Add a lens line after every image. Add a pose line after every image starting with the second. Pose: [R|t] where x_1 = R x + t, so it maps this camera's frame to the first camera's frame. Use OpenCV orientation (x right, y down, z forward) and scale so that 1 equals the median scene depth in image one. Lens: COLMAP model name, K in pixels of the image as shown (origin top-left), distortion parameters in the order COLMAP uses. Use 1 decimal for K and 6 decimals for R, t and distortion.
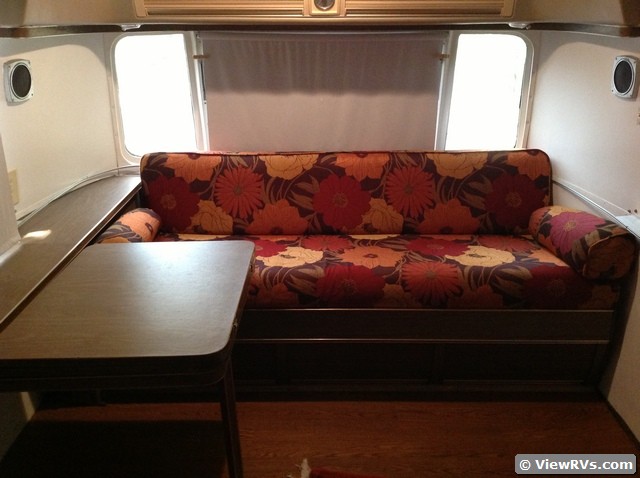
lens RADIAL K [[604.9, 0, 325.2], [0, 604.9, 239.2], [0, 0, 1]] dist [0.119845, 0.000000]
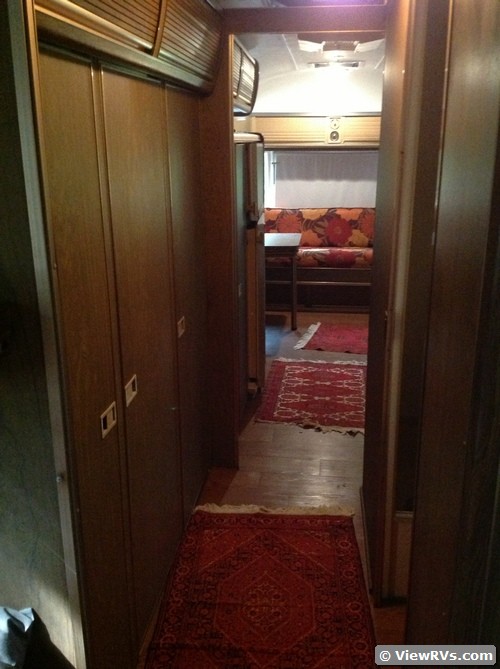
lens RADIAL K [[632.3, 0, 246.3], [0, 632.3, 335.6], [0, 0, 1]] dist [0.119845, 0.000000]
pose [[0.992636, 0.037812, -0.115085, -0.021939], [-0.045934, 0.996575, -0.068761, 0.459835], [0.112091, 0.073541, 0.990973, -1.170373]]
